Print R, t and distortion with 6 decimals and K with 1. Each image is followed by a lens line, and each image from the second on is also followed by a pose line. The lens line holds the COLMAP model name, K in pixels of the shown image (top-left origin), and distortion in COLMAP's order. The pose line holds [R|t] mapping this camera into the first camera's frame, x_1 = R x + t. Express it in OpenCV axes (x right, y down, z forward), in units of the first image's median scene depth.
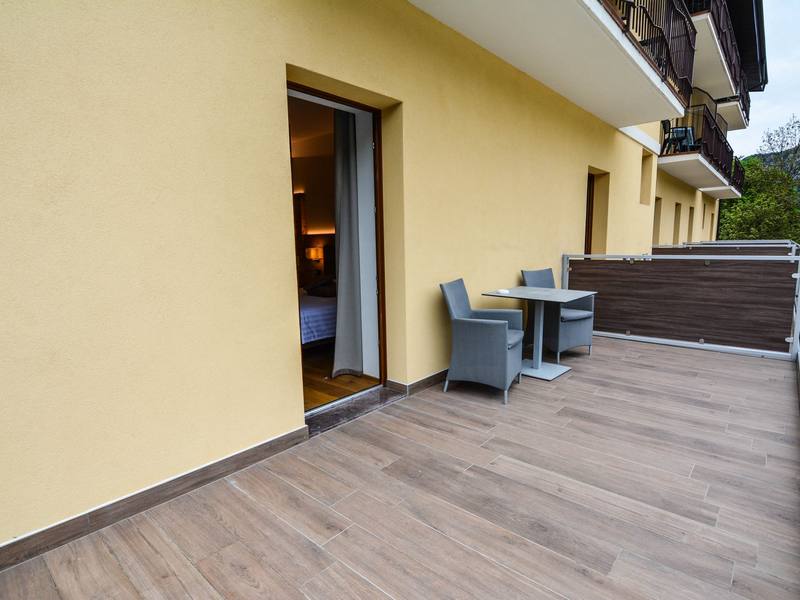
lens RADIAL K [[436.9, 0, 398.6], [0, 436.9, 307.7], [0, 0, 1]] dist [-0.002464, -0.013888]
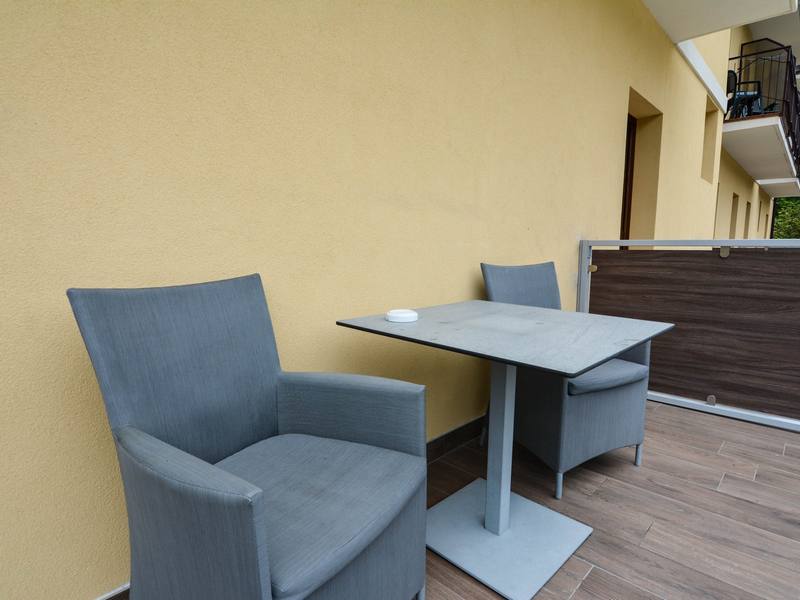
lens RADIAL K [[442.2, 0, 400.5], [0, 442.2, 309.5], [0, 0, 1]] dist [-0.006995, -0.002098]
pose [[0.999119, 0.025001, -0.033706, 0.225299], [-0.025346, 0.999630, -0.009831, -0.034473], [0.033448, 0.010677, 0.999383, 0.578632]]
